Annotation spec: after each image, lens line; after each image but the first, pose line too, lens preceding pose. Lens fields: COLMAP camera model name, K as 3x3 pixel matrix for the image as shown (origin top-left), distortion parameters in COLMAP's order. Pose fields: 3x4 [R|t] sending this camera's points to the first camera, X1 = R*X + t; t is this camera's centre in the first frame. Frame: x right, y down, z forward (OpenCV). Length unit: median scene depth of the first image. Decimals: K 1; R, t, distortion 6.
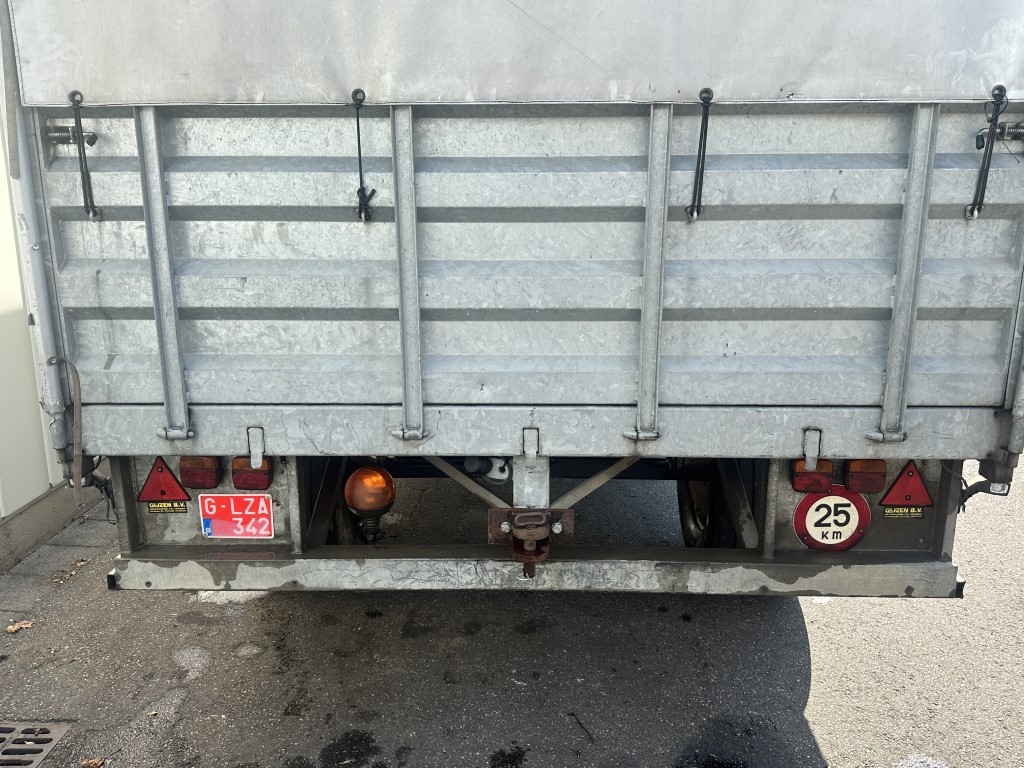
lens RADIAL K [[786.0, 0, 513.0], [0, 786.0, 384.9], [0, 0, 1]] dist [0.142125, -0.198145]
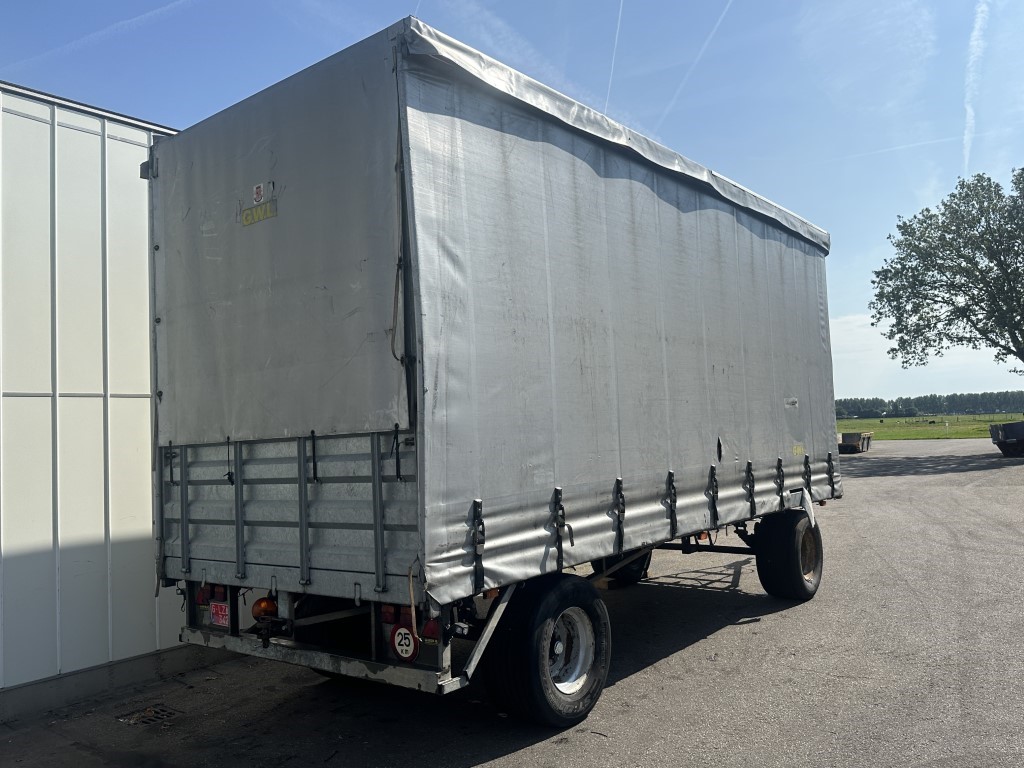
lens RADIAL K [[812.0, 0, 515.5], [0, 812.0, 380.4], [0, 0, 1]] dist [0.136174, -0.238638]
pose [[0.797488, -0.080051, -0.598001, 1.988618], [-0.088162, 0.965058, -0.246759, 0.034872], [0.596859, 0.249508, 0.762565, -0.491508]]
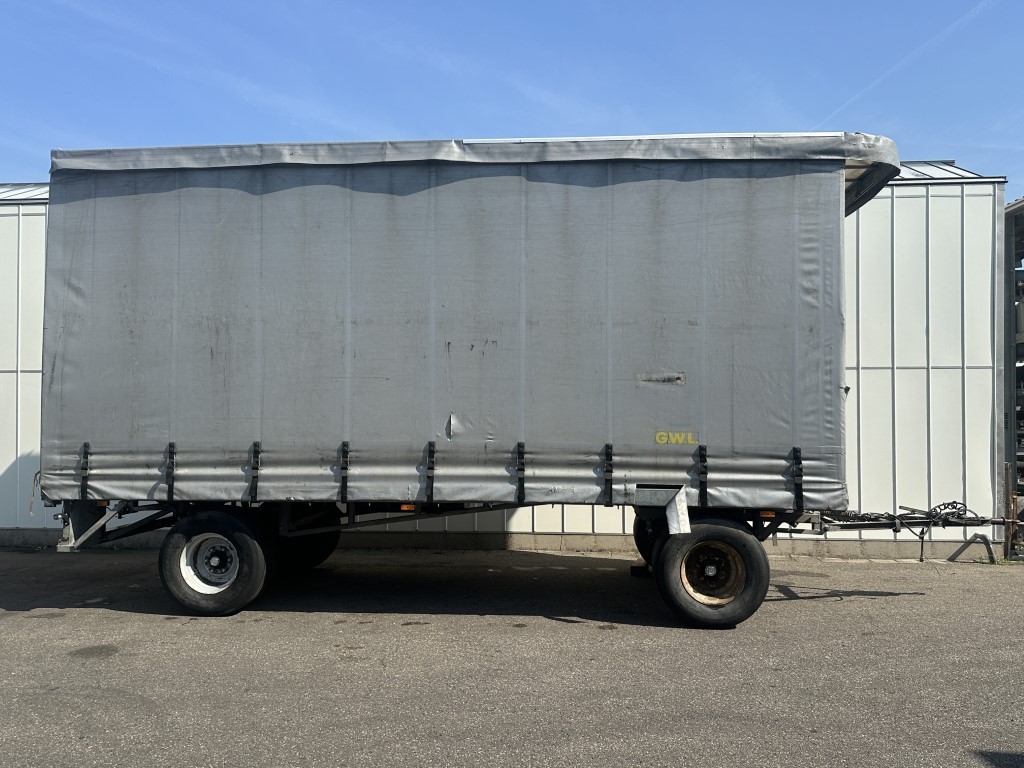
lens RADIAL K [[812.0, 0, 515.5], [0, 812.0, 380.4], [0, 0, 1]] dist [0.136174, -0.238638]
pose [[-0.062366, -0.046595, -0.996965, 3.966252], [-0.229343, 0.972848, -0.031121, -0.748410], [0.971346, 0.226706, -0.071358, 3.151514]]
